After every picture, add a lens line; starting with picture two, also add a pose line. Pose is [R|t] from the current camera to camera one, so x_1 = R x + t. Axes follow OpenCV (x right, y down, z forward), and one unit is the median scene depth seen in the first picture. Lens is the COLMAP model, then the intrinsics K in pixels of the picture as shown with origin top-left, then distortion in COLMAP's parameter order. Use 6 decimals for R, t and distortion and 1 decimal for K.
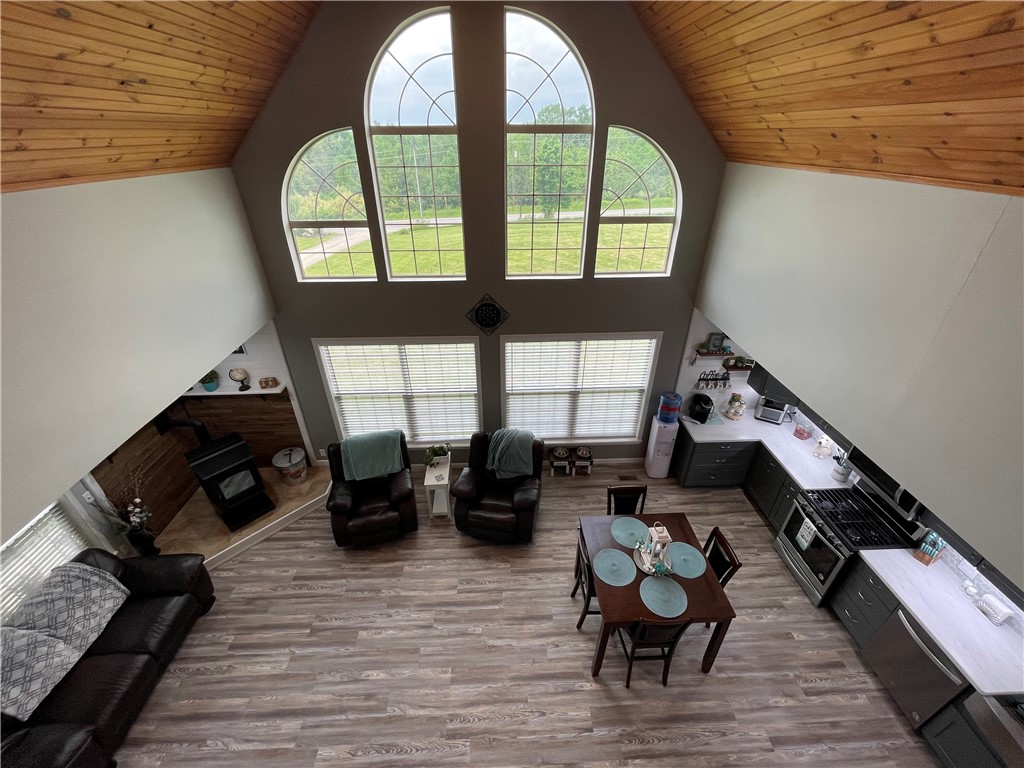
lens RADIAL K [[414.4, 0, 513.9], [0, 414.4, 384.3], [0, 0, 1]] dist [-0.002481, -0.001380]
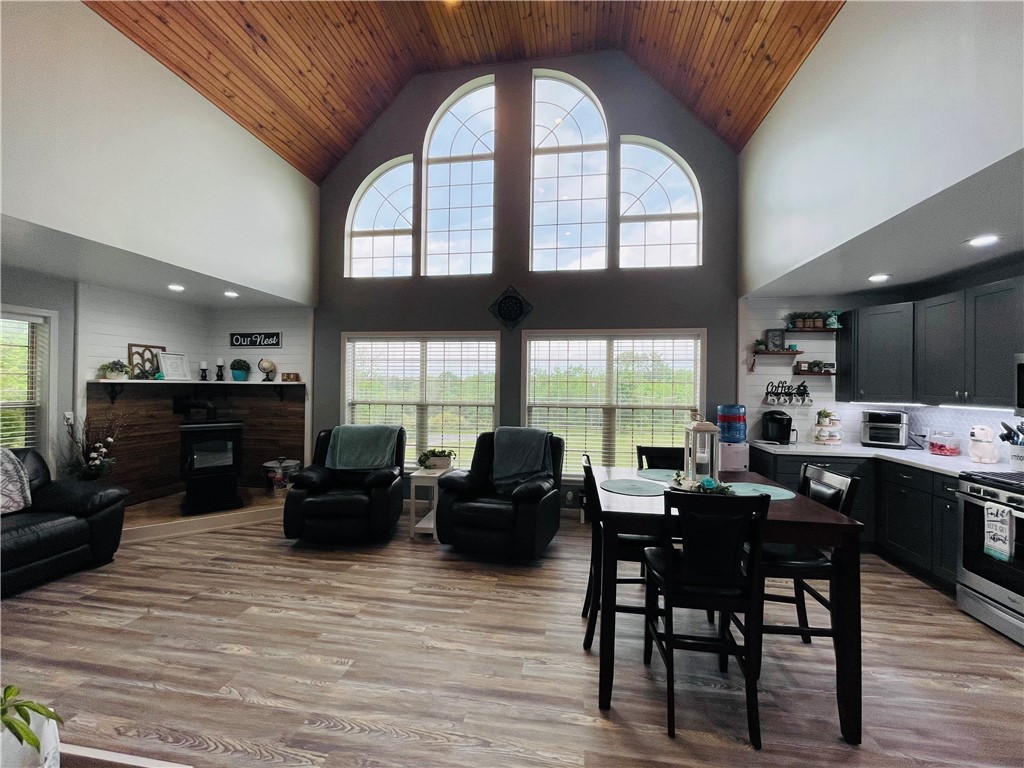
lens RADIAL K [[414.4, 0, 514.9], [0, 414.4, 383.0], [0, 0, 1]] dist [-0.002481, -0.001380]
pose [[0.981185, 0.009982, -0.192810, 0.153238], [-0.108306, 0.855184, -0.506883, 0.534550], [0.159829, 0.518229, 0.840175, 0.297386]]
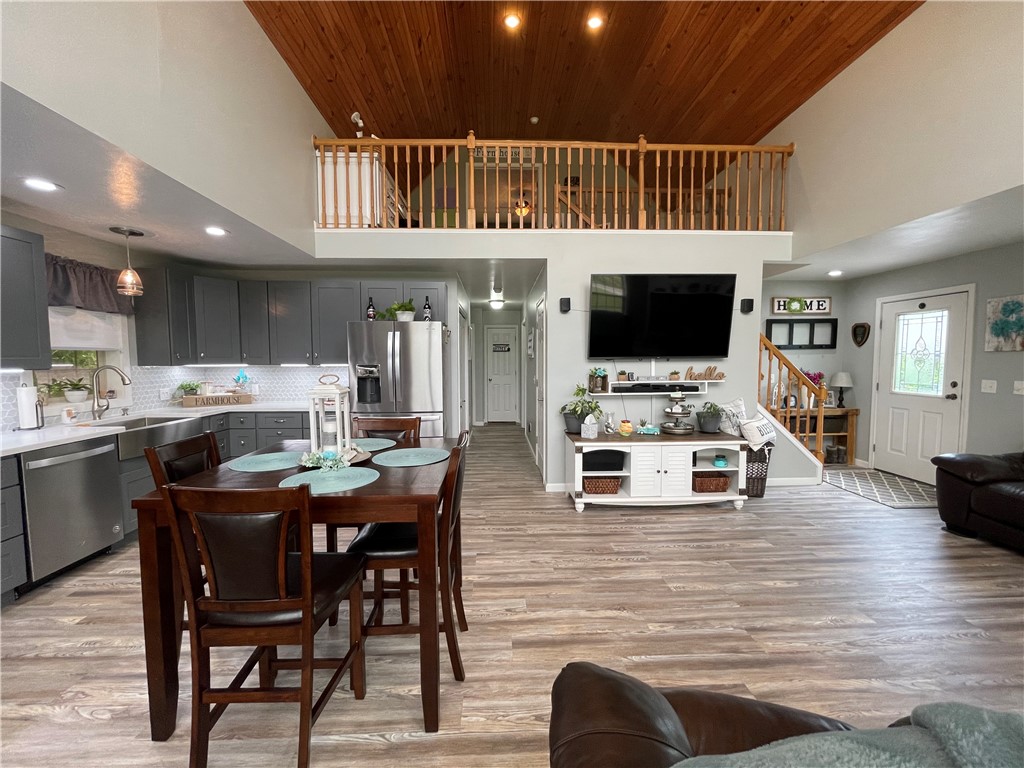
lens RADIAL K [[414.4, 0, 511.8], [0, 414.4, 383.2], [0, 0, 1]] dist [-0.002481, -0.001380]
pose [[-0.999987, 0.004418, 0.002551, 0.086992], [0.005087, 0.825098, 0.564966, 0.034274], [0.000391, 0.564972, -0.825110, 1.165691]]
